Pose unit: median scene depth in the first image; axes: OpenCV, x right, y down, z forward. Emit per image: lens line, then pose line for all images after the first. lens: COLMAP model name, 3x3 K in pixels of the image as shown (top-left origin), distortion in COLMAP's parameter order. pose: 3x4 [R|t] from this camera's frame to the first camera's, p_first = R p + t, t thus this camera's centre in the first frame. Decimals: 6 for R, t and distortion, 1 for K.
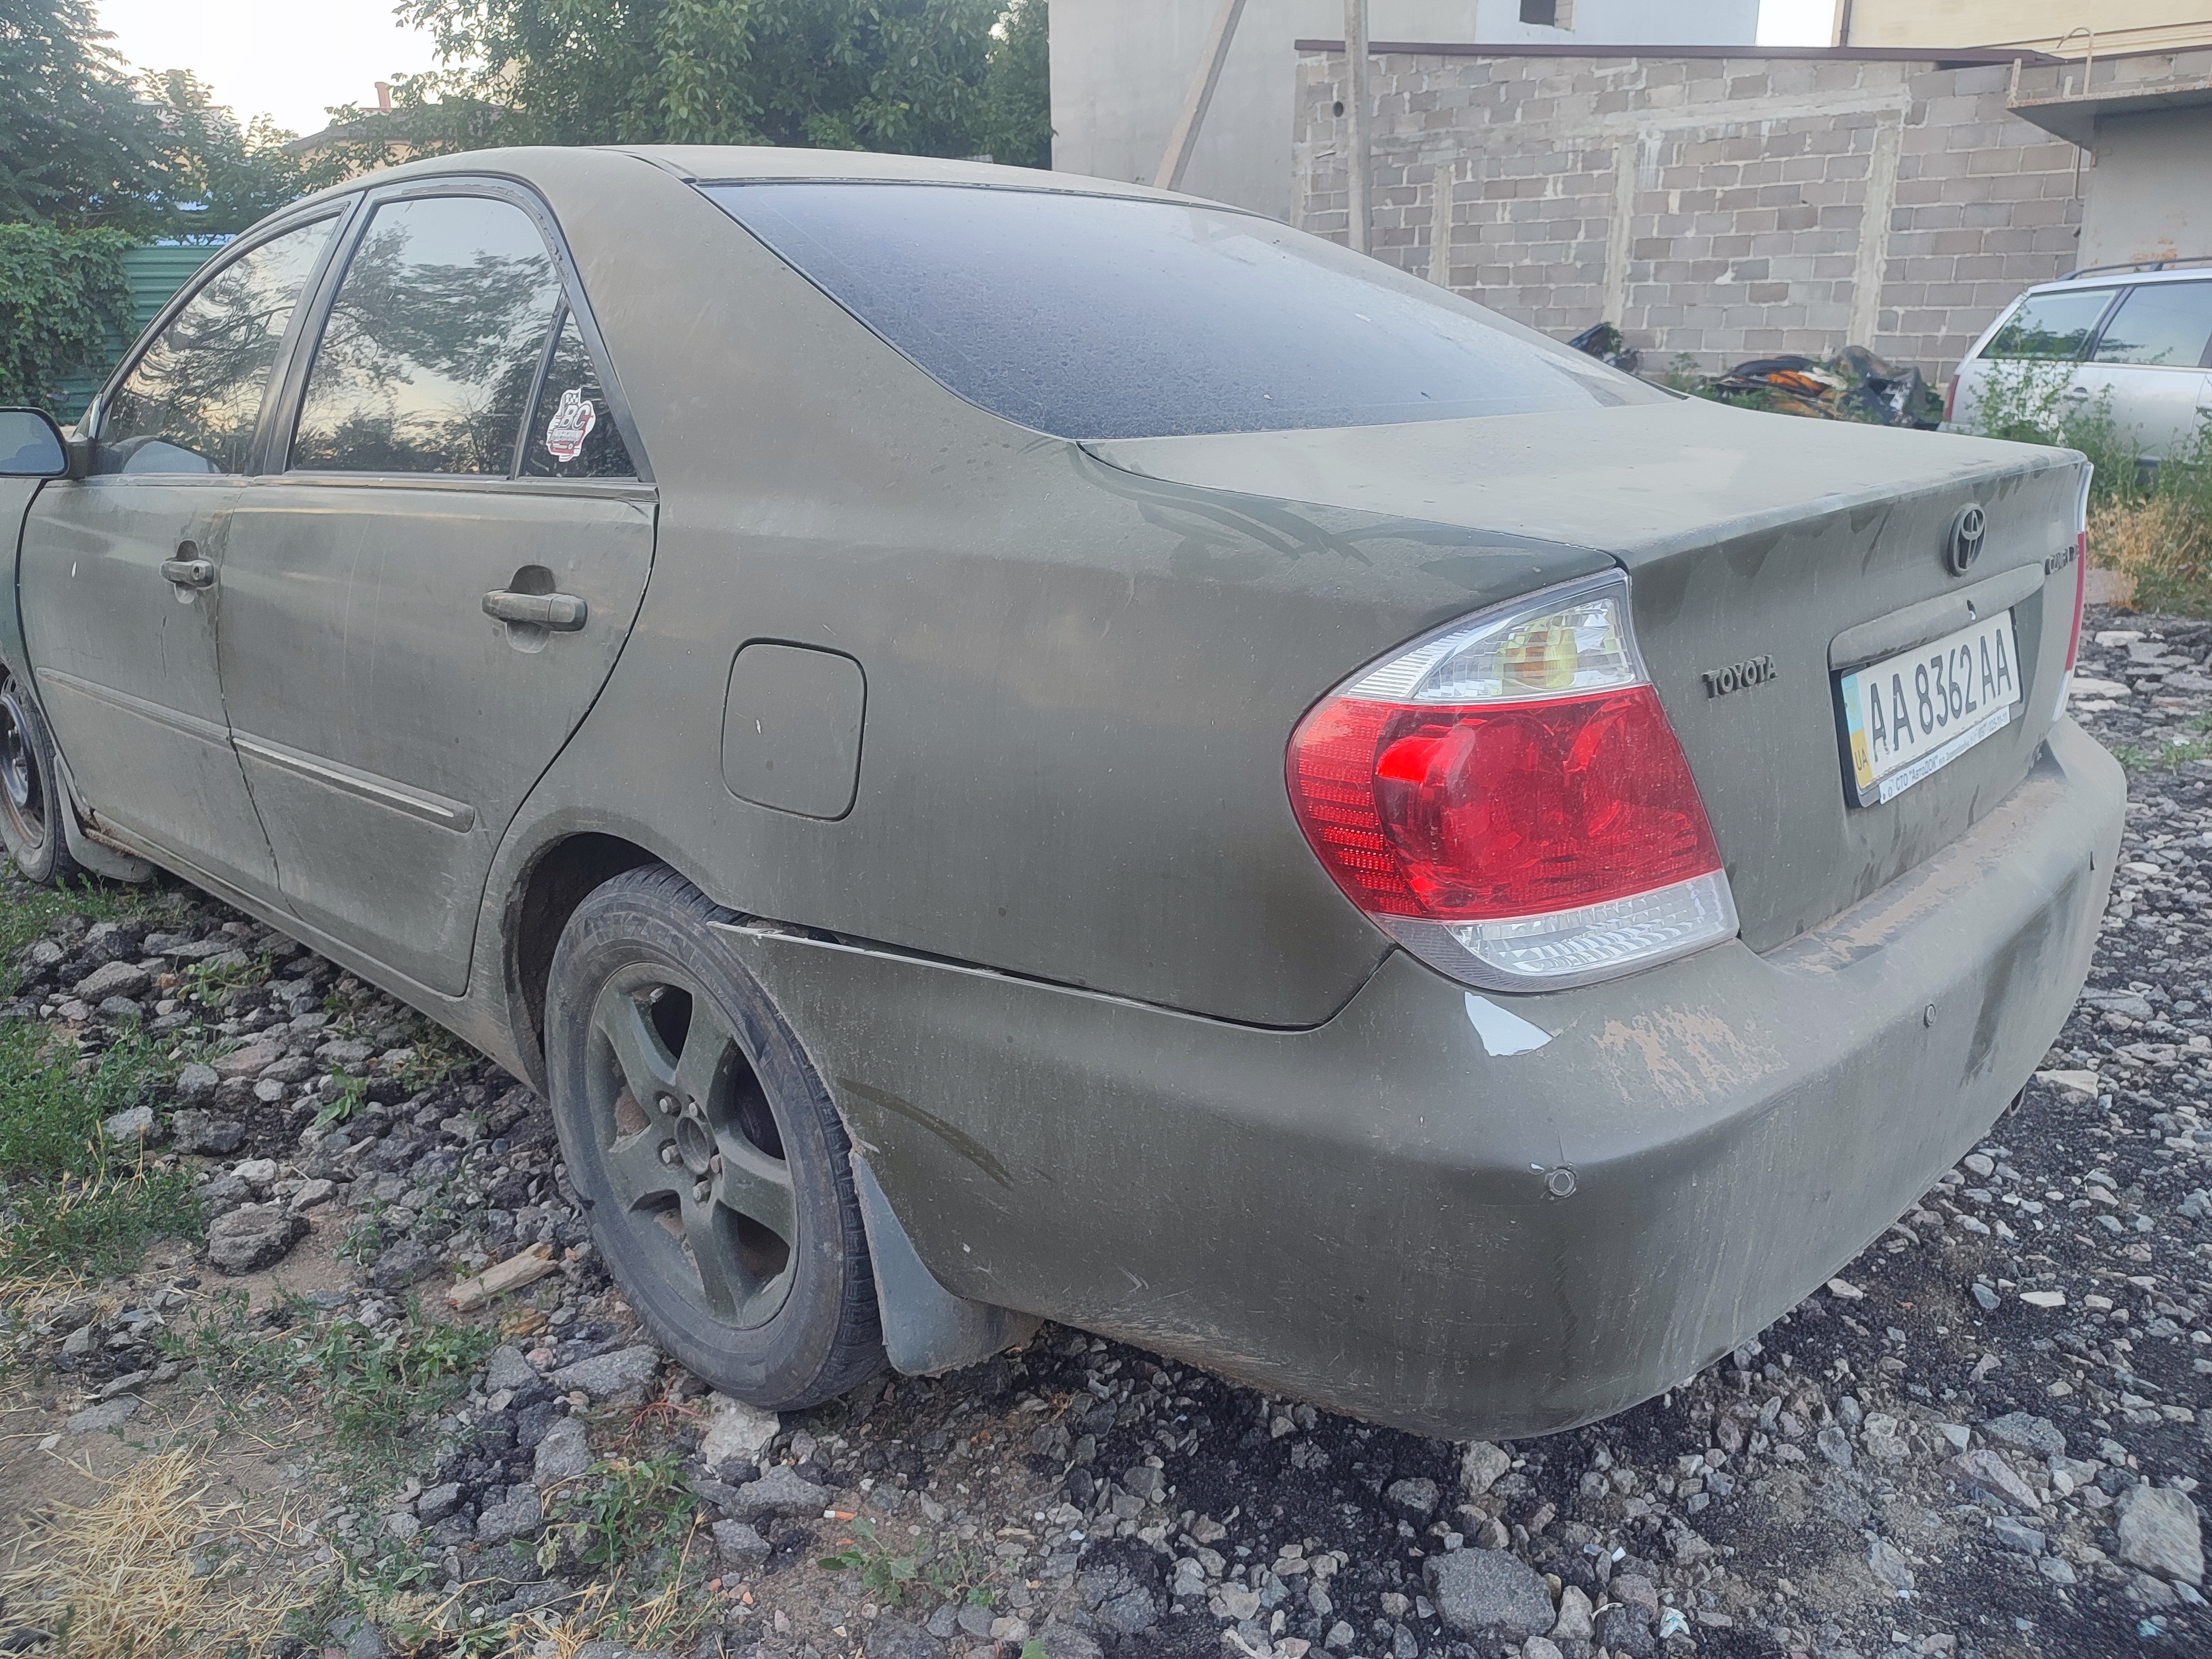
lens RADIAL K [[1593.0, 0, 1102.2], [0, 1593.0, 824.7], [0, 0, 1]] dist [0.025478, -0.025745]
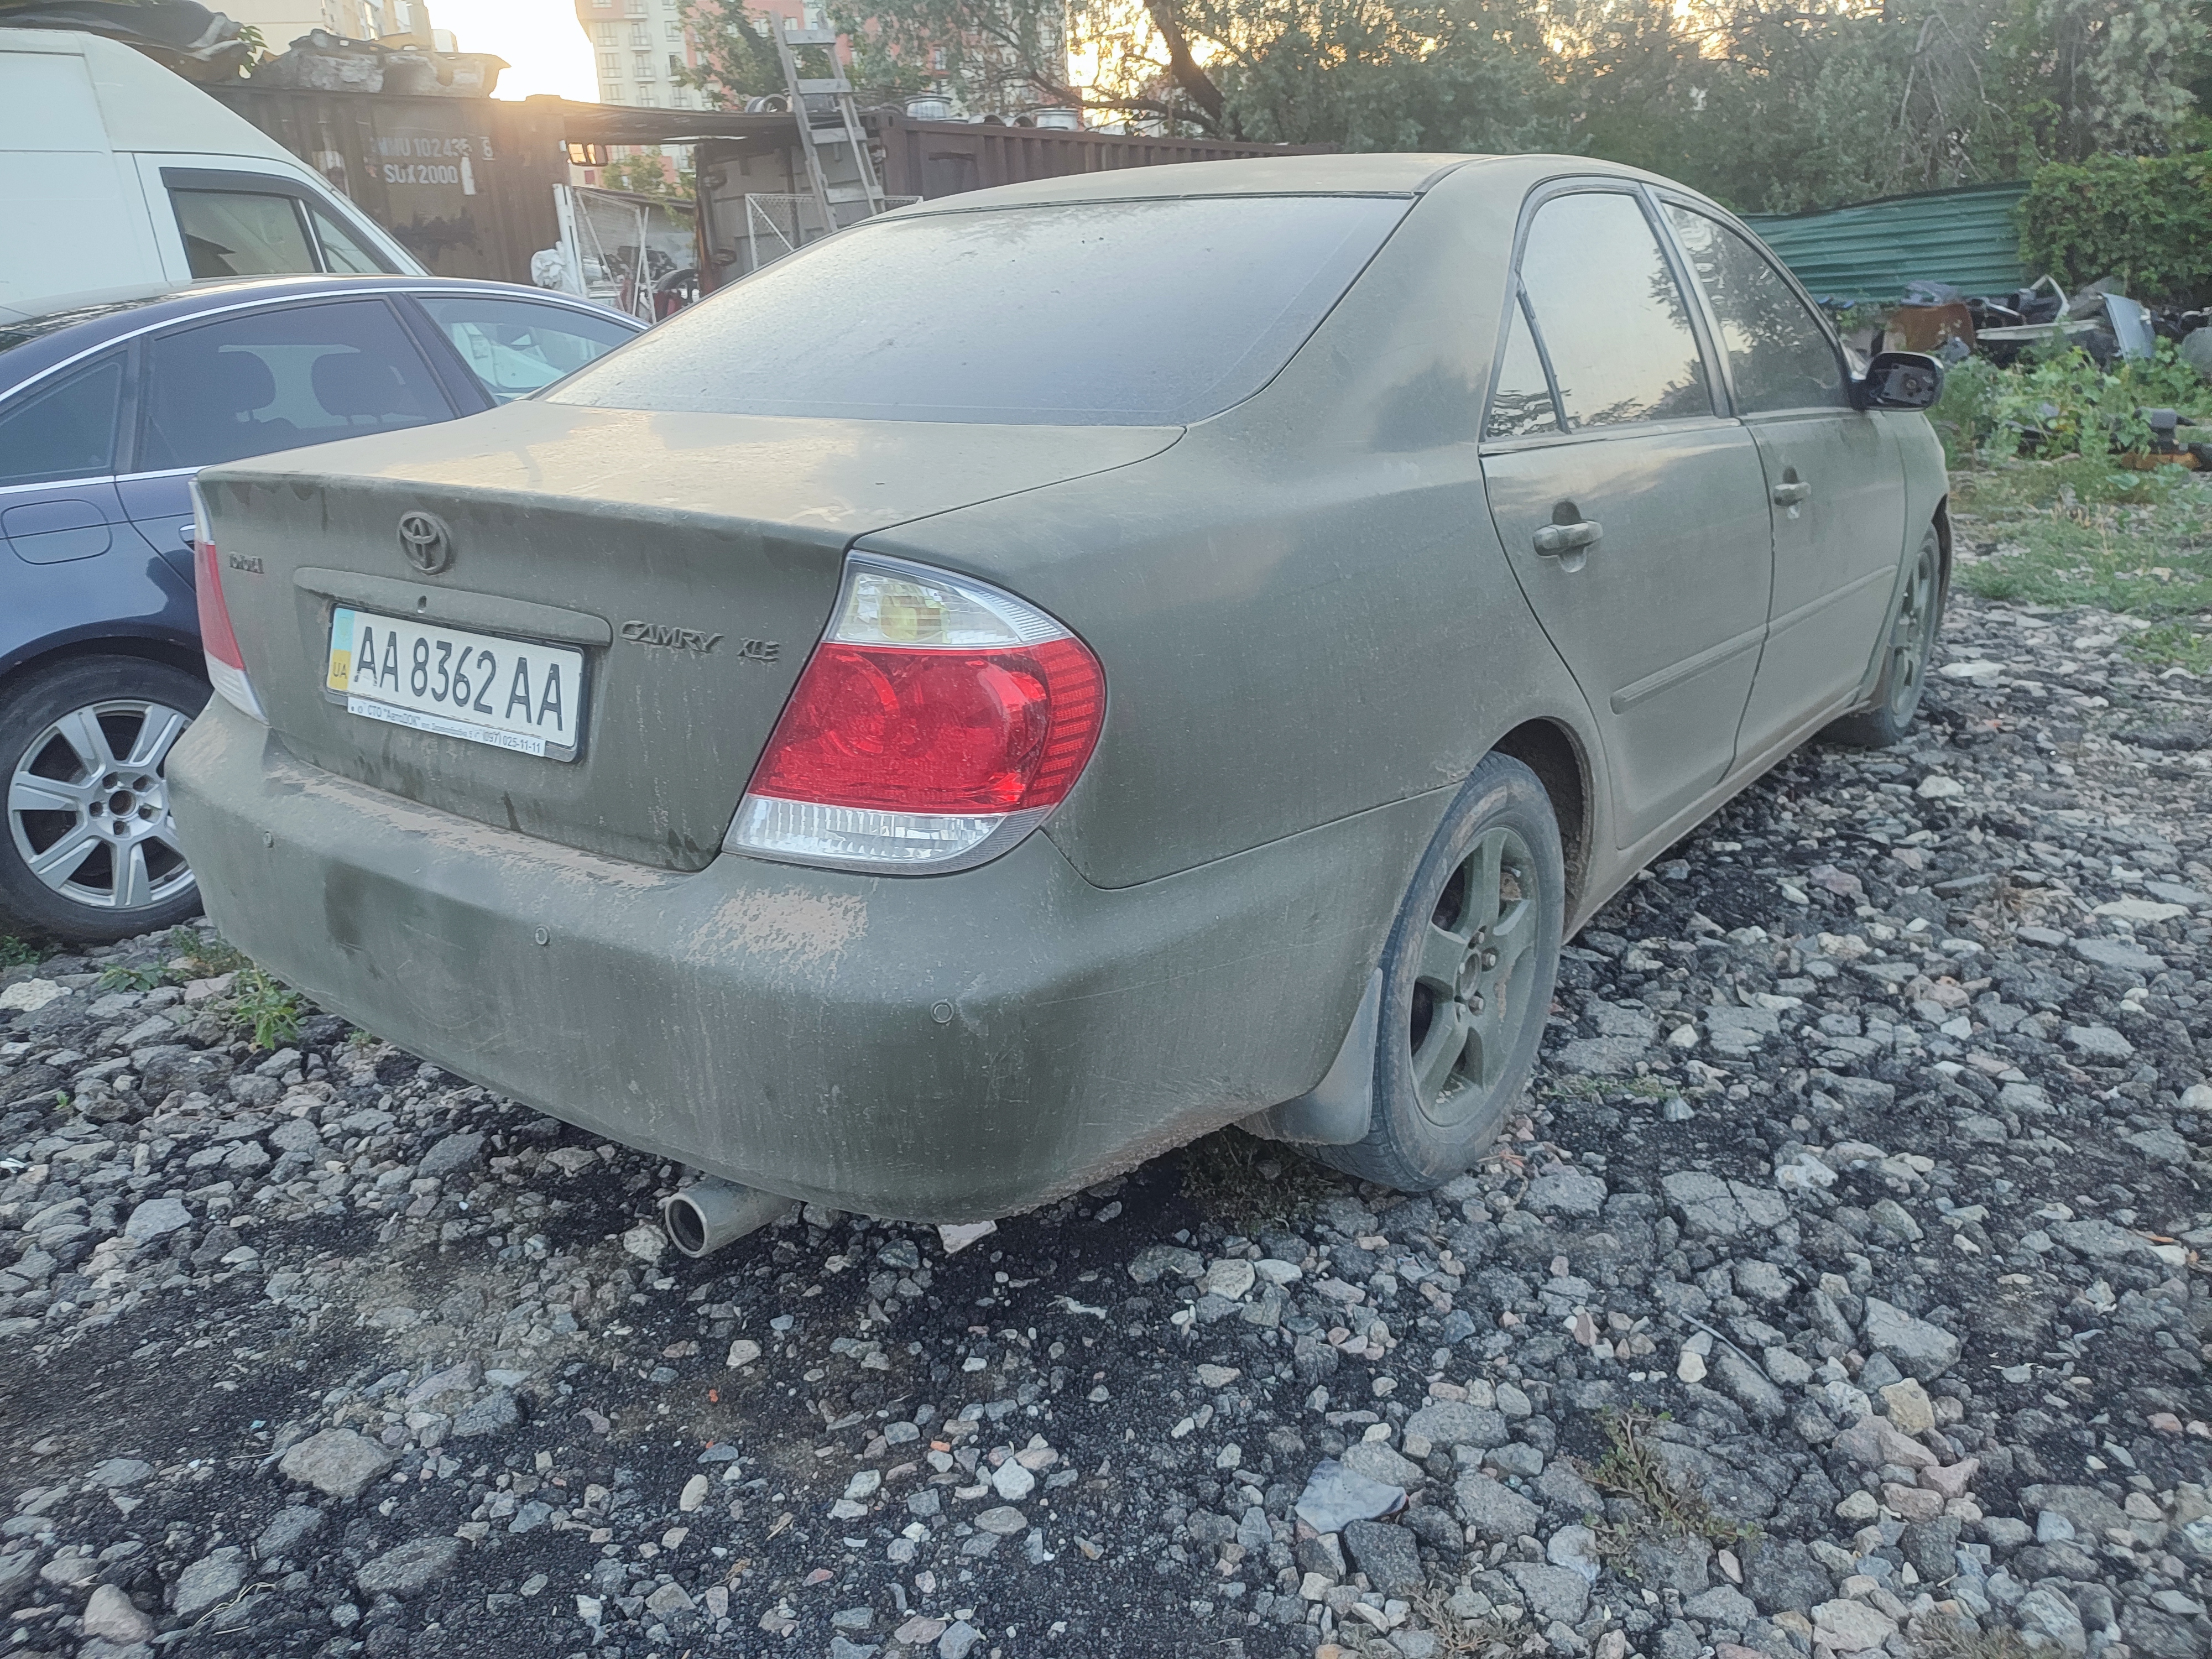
lens RADIAL K [[1593.0, 0, 1102.2], [0, 1593.0, 824.7], [0, 0, 1]] dist [0.025478, -0.025745]
pose [[0.097951, 0.317652, -0.943135, 1.573192], [-0.266985, 0.921339, 0.282583, -0.404306], [0.958710, 0.224123, 0.175054, 1.185395]]
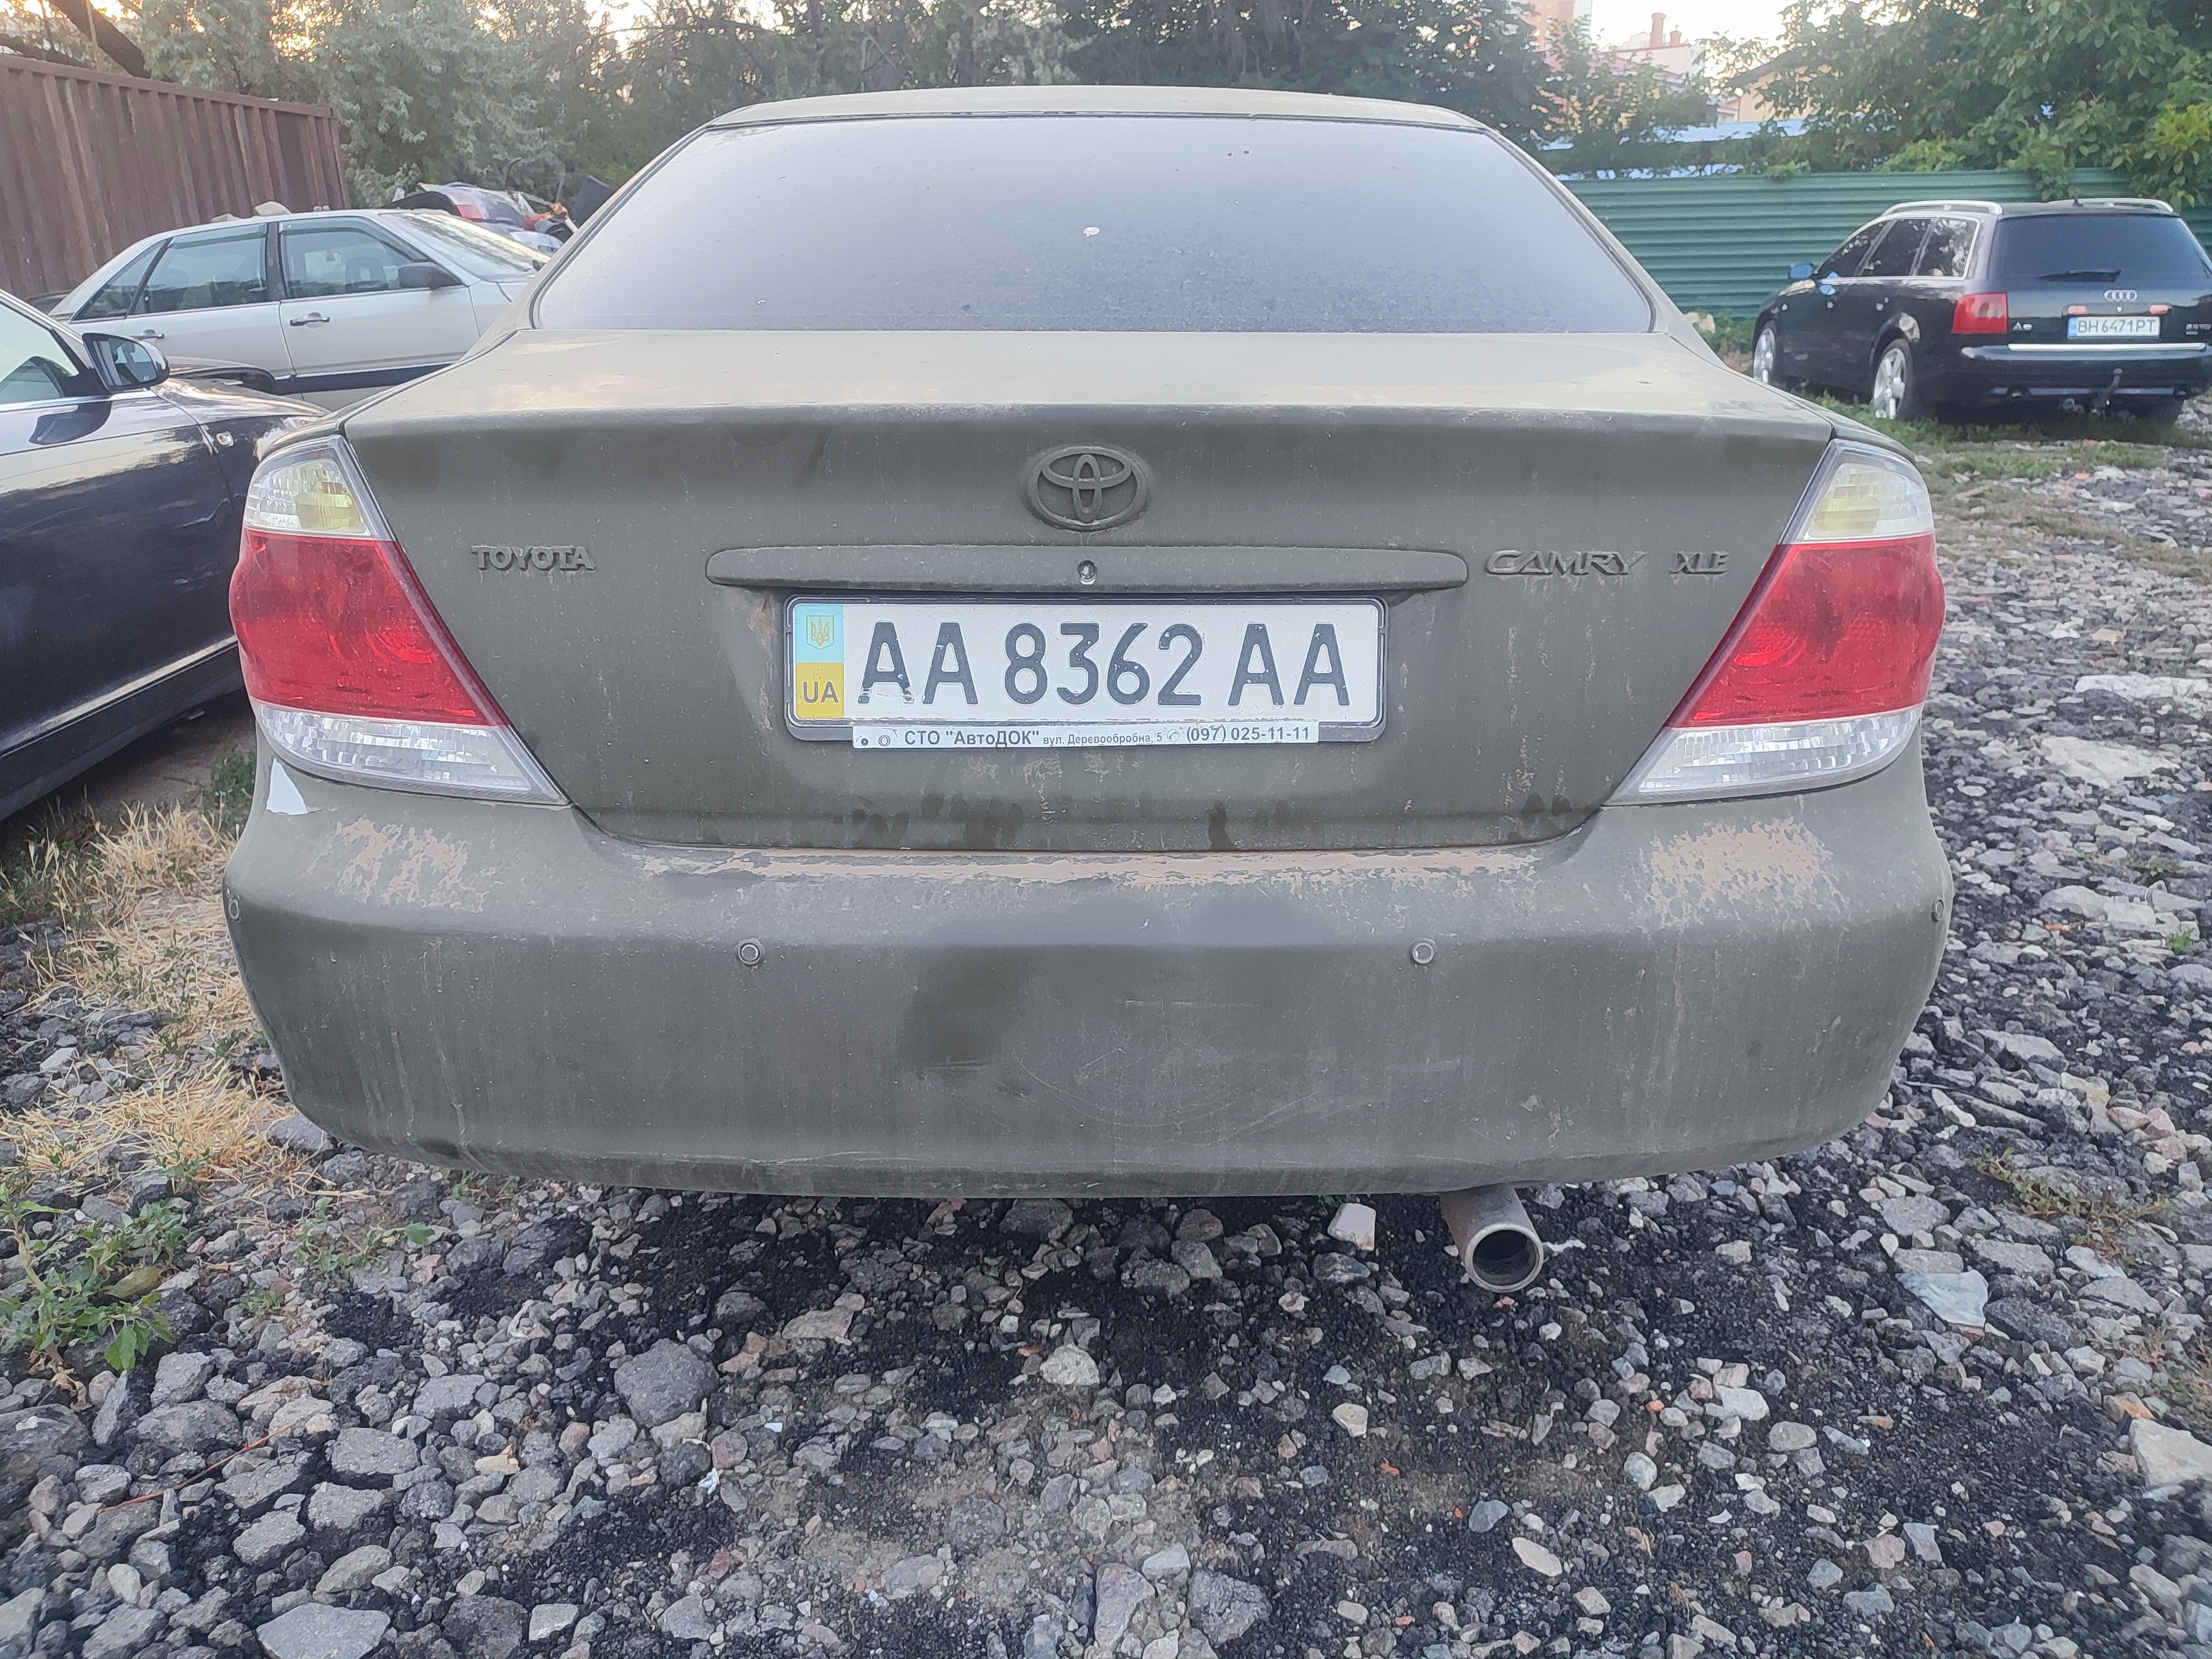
lens RADIAL K [[1593.0, 0, 1102.2], [0, 1593.0, 824.7], [0, 0, 1]] dist [0.025478, -0.025745]
pose [[0.679229, 0.242704, -0.692635, 1.065103], [-0.215992, 0.968048, 0.127399, -0.103047], [0.701424, 0.063070, 0.709948, 0.370397]]
